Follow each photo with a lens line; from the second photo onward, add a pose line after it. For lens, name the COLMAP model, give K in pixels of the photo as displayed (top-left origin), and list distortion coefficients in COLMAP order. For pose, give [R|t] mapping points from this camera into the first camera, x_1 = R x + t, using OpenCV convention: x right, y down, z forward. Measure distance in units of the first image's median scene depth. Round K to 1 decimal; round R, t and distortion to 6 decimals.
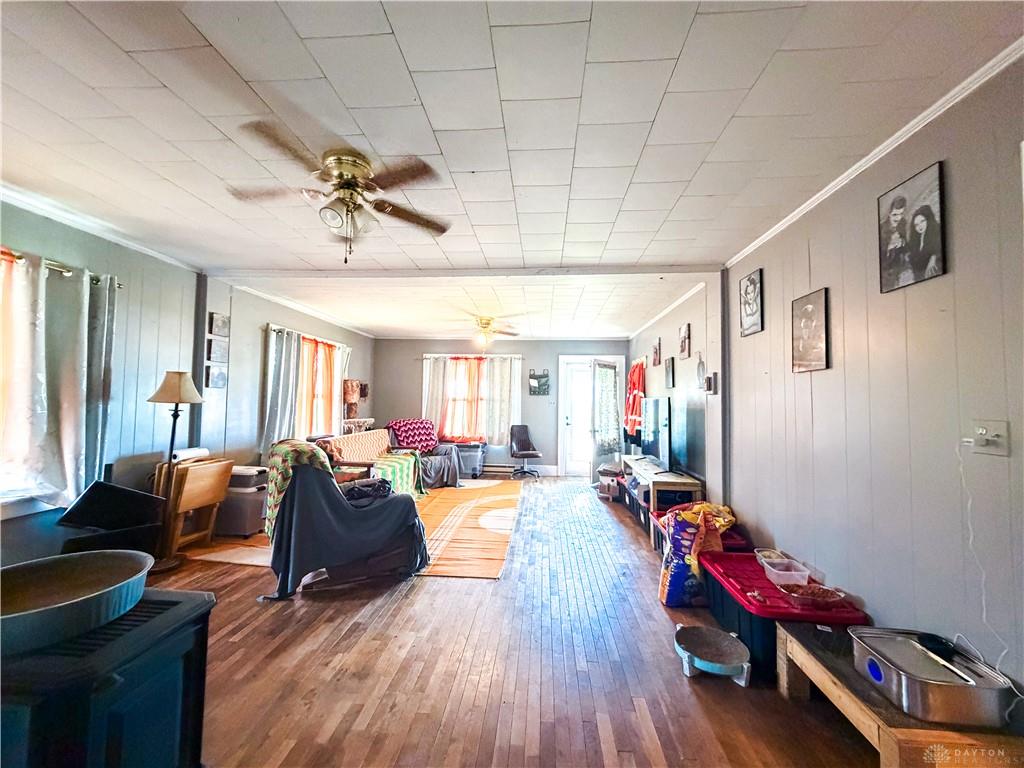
lens RADIAL K [[406.3, 0, 510.3], [0, 406.3, 383.3], [0, 0, 1]] dist [0.001100, 0.000118]
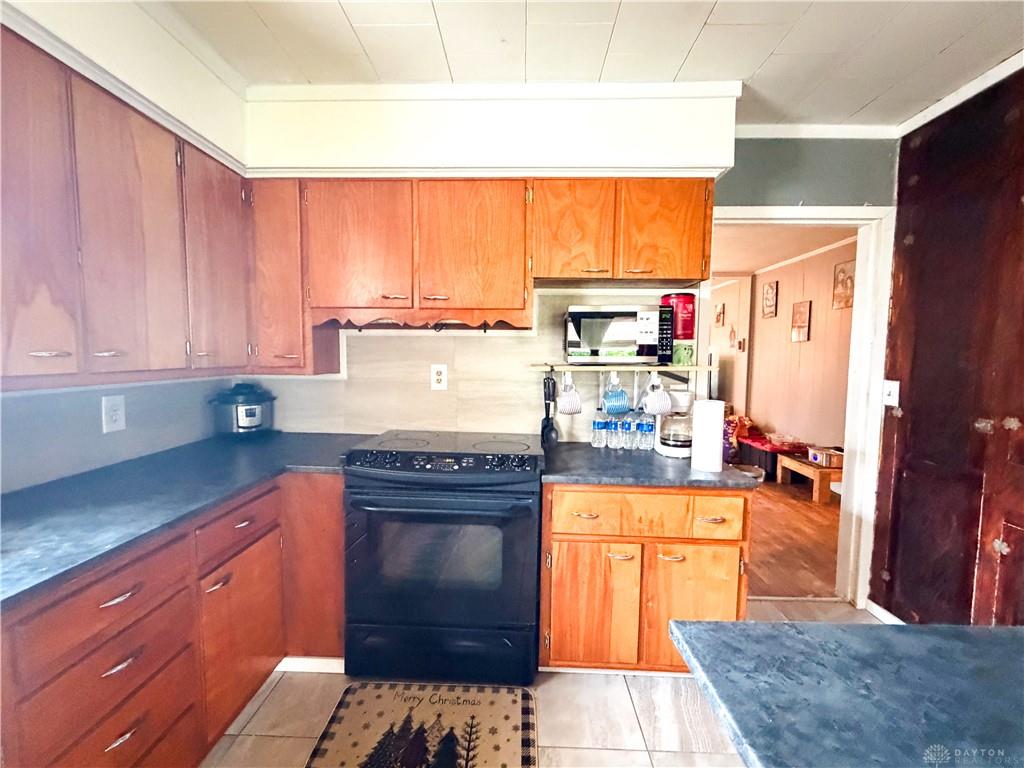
lens RADIAL K [[430.3, 0, 508.6], [0, 430.3, 381.3], [0, 0, 1]] dist [0.001083, 0.000088]
pose [[0.999074, -0.008384, 0.042207, -0.685607], [0.003757, 0.994086, 0.108528, -0.061770], [-0.042867, -0.108269, 0.993197, -0.926832]]
